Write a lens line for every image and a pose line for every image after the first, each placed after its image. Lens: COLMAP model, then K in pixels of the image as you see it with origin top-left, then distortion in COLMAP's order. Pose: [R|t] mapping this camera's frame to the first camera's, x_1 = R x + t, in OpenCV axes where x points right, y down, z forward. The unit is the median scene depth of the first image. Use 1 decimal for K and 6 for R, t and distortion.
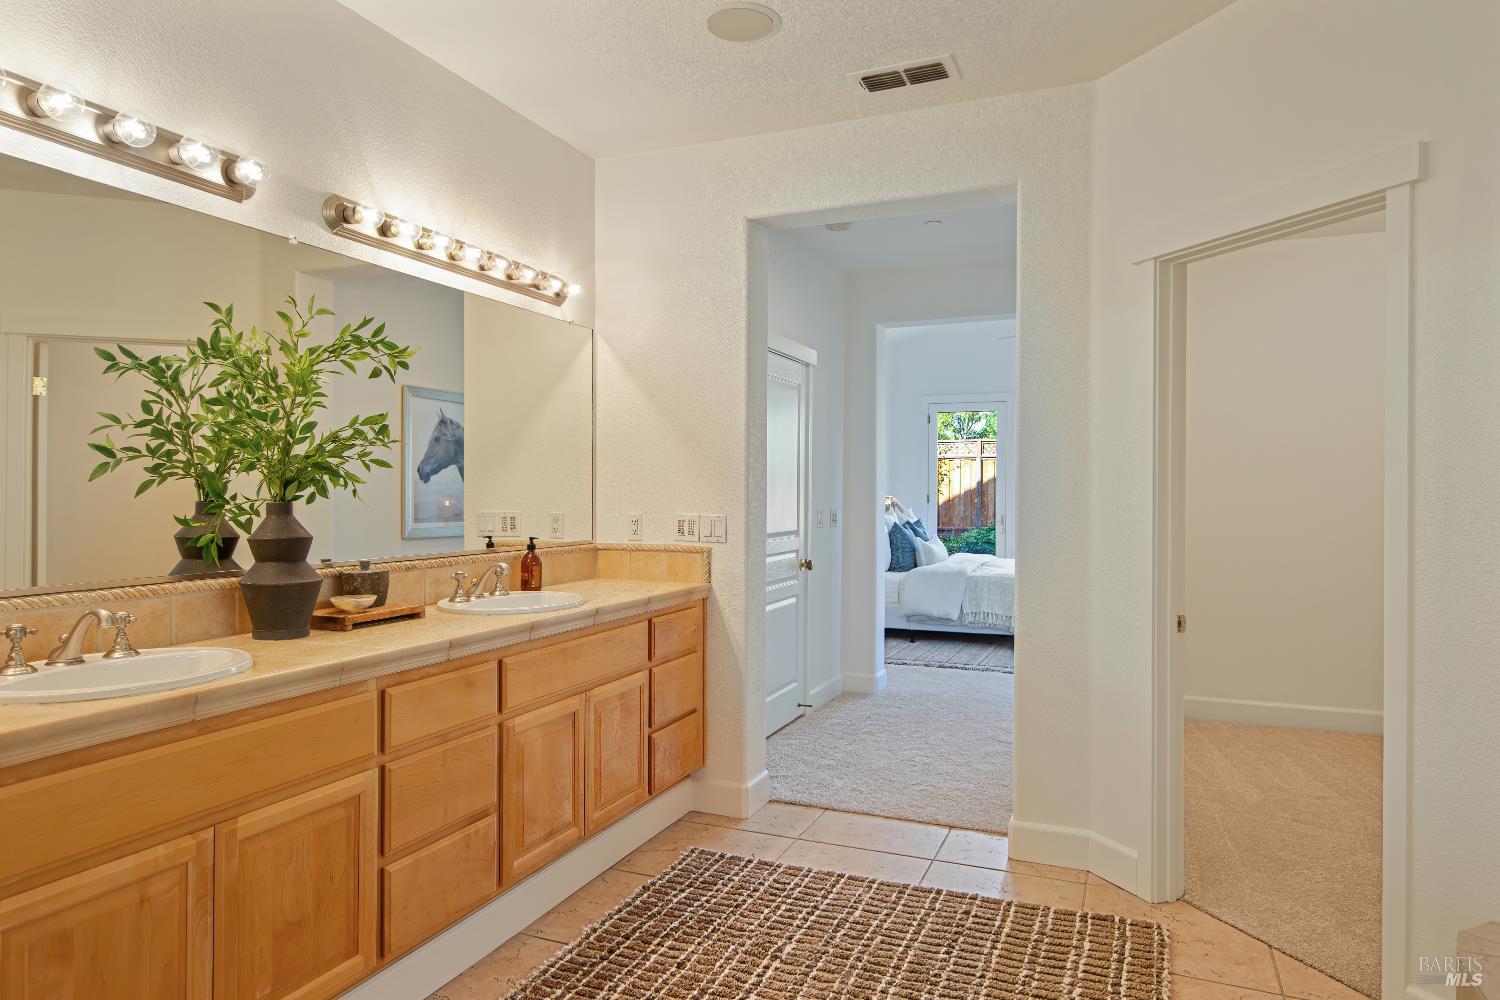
lens RADIAL K [[922.3, 0, 751.5], [0, 922.3, 493.6], [0, 0, 1]] dist [0.003826, -0.002097]
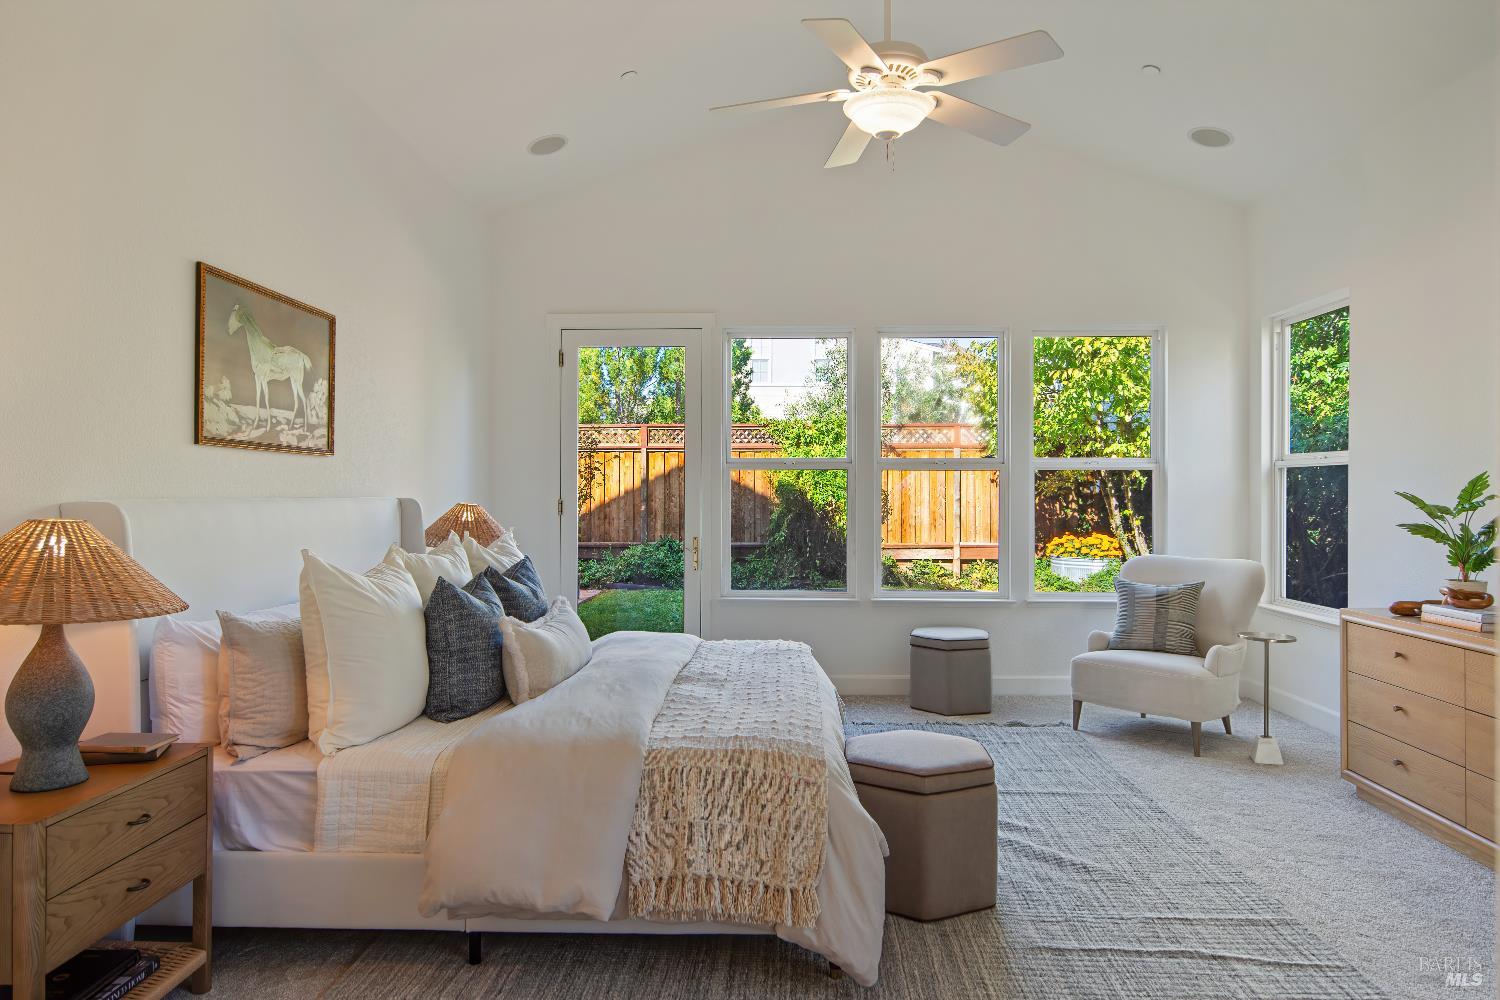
lens RADIAL K [[922.3, 0, 751.5], [0, 922.3, 493.6], [0, 0, 1]] dist [0.003826, -0.002097]
pose [[0.934482, 0.002794, 0.356000, 0.091326], [-0.003556, 0.999993, 0.001488, -0.003498], [-0.355994, -0.002656, 0.934485, 0.402053]]
